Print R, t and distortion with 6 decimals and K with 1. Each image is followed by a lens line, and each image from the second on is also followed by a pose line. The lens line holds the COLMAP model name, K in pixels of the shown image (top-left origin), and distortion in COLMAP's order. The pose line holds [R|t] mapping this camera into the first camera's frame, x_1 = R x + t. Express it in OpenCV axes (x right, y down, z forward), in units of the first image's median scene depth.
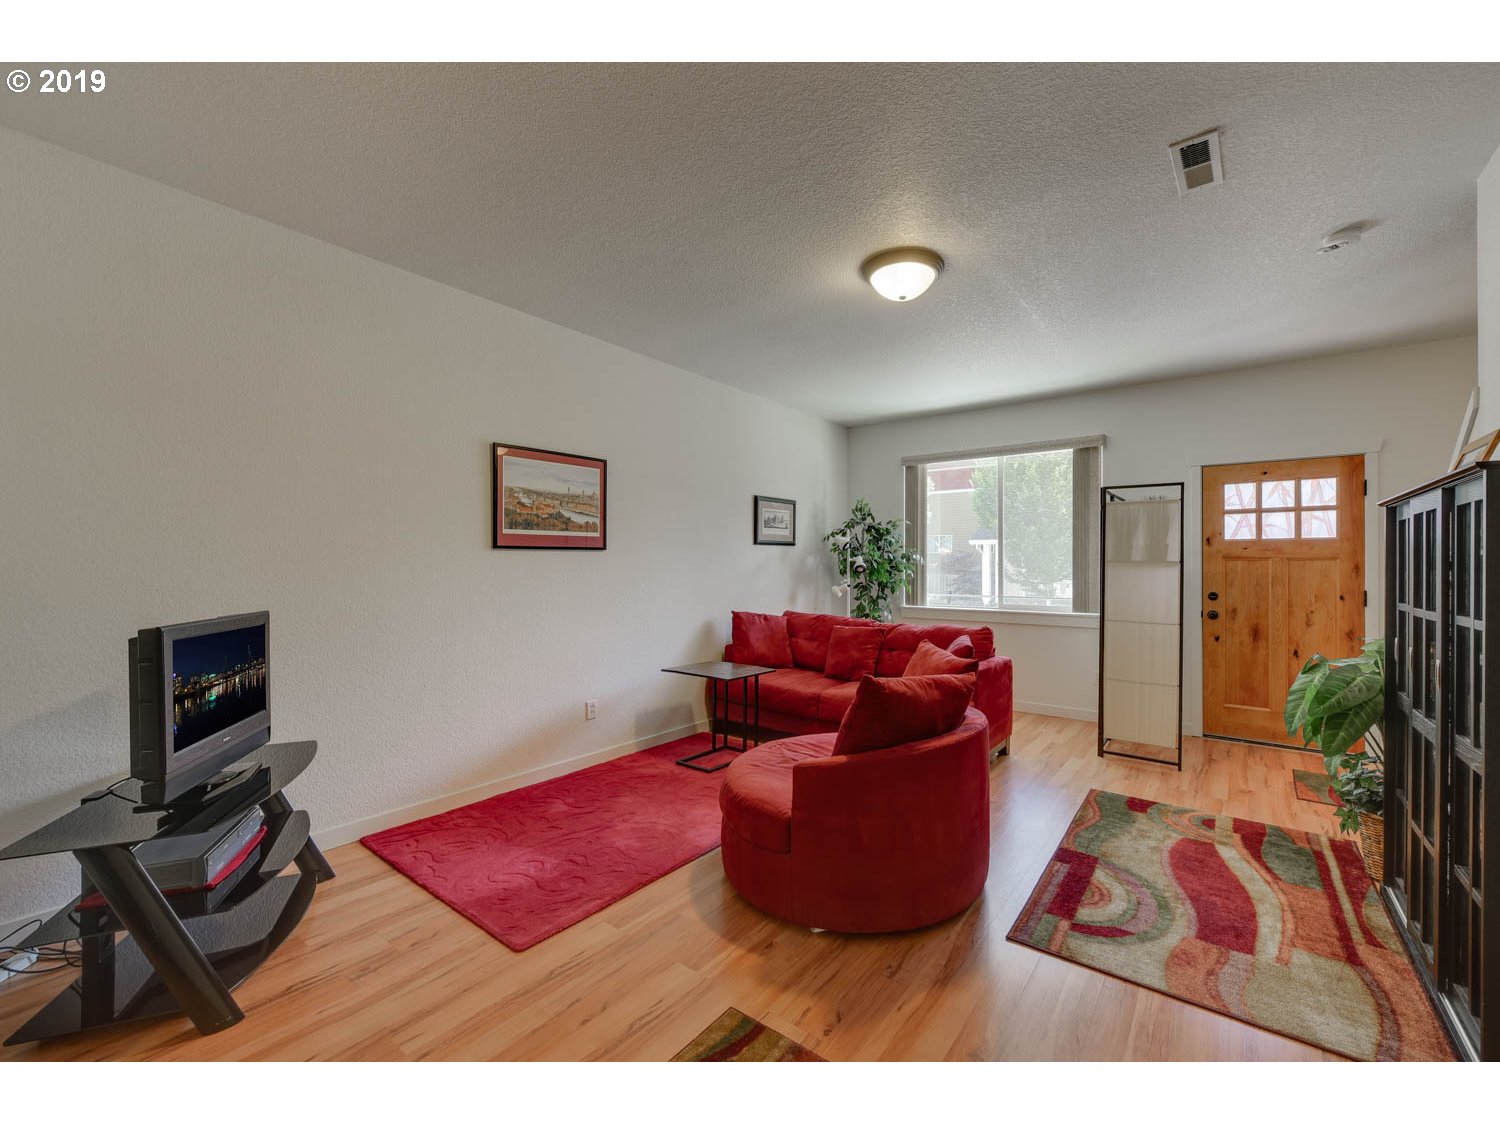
lens RADIAL K [[624.2, 0, 788.2], [0, 624.2, 565.9], [0, 0, 1]] dist [-0.000358, -0.000210]
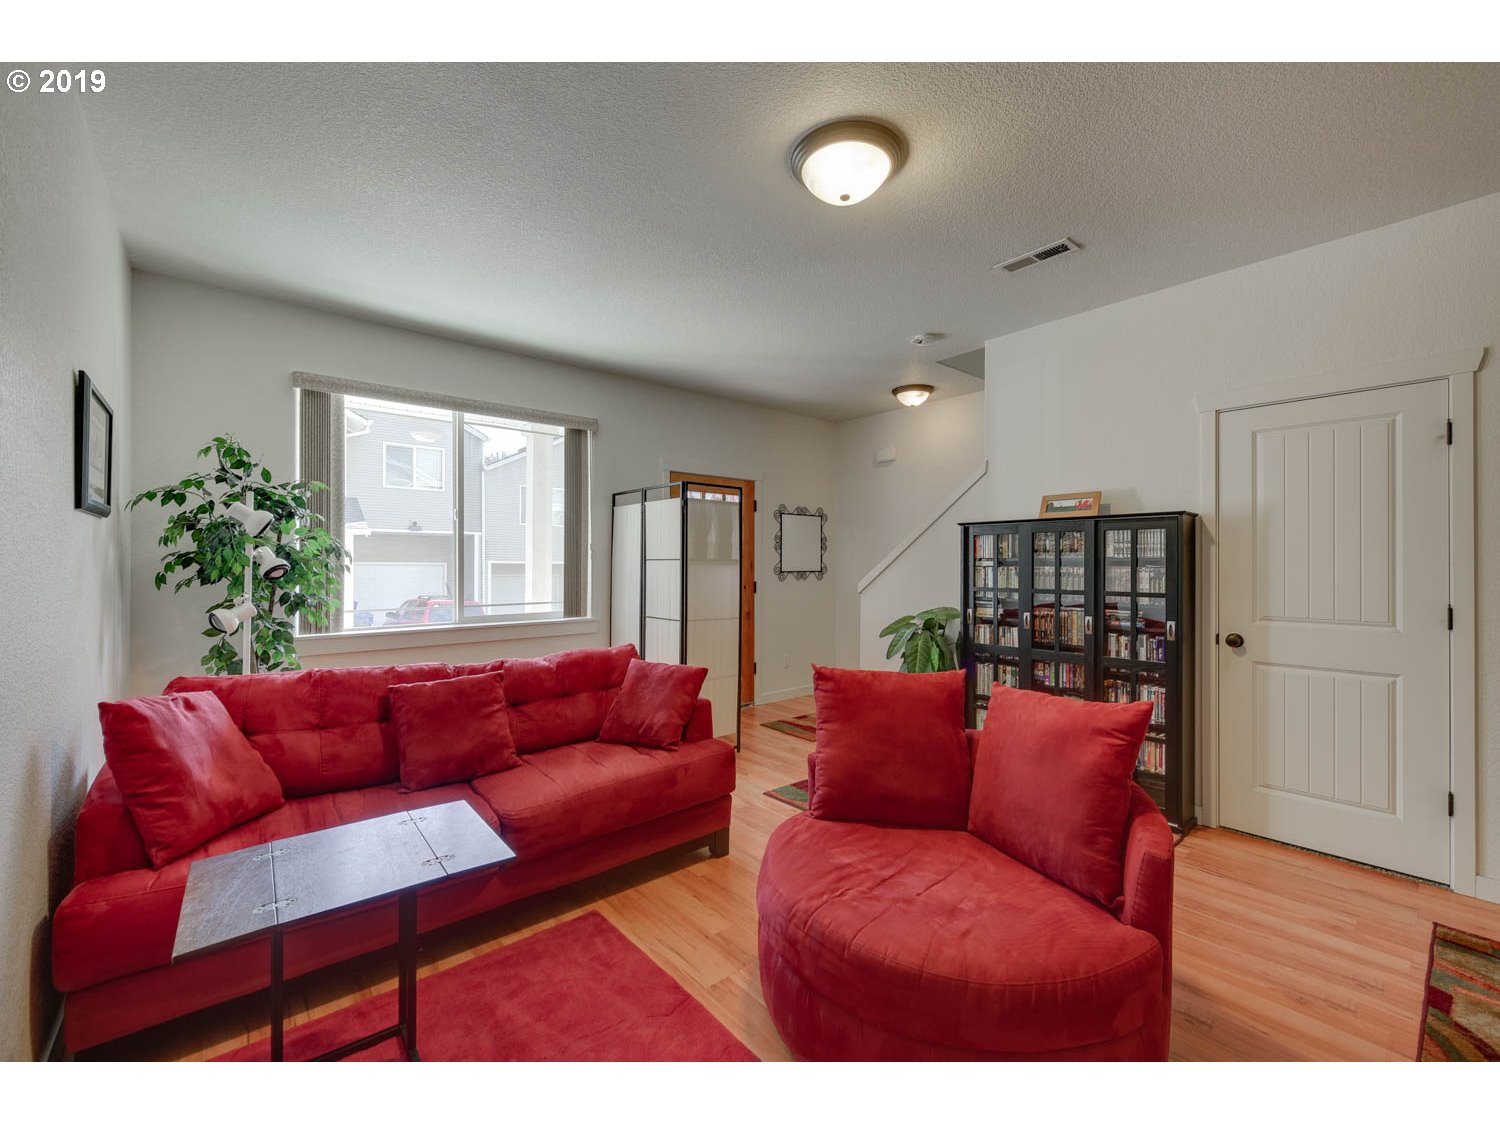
lens RADIAL K [[624.2, 0, 788.2], [0, 624.2, 565.9], [0, 0, 1]] dist [-0.000358, -0.000210]
pose [[0.215898, -0.006561, 0.976394, -0.430226], [0.000155, 0.999978, 0.006685, -0.005151], [-0.976416, -0.001292, 0.215895, 0.720087]]
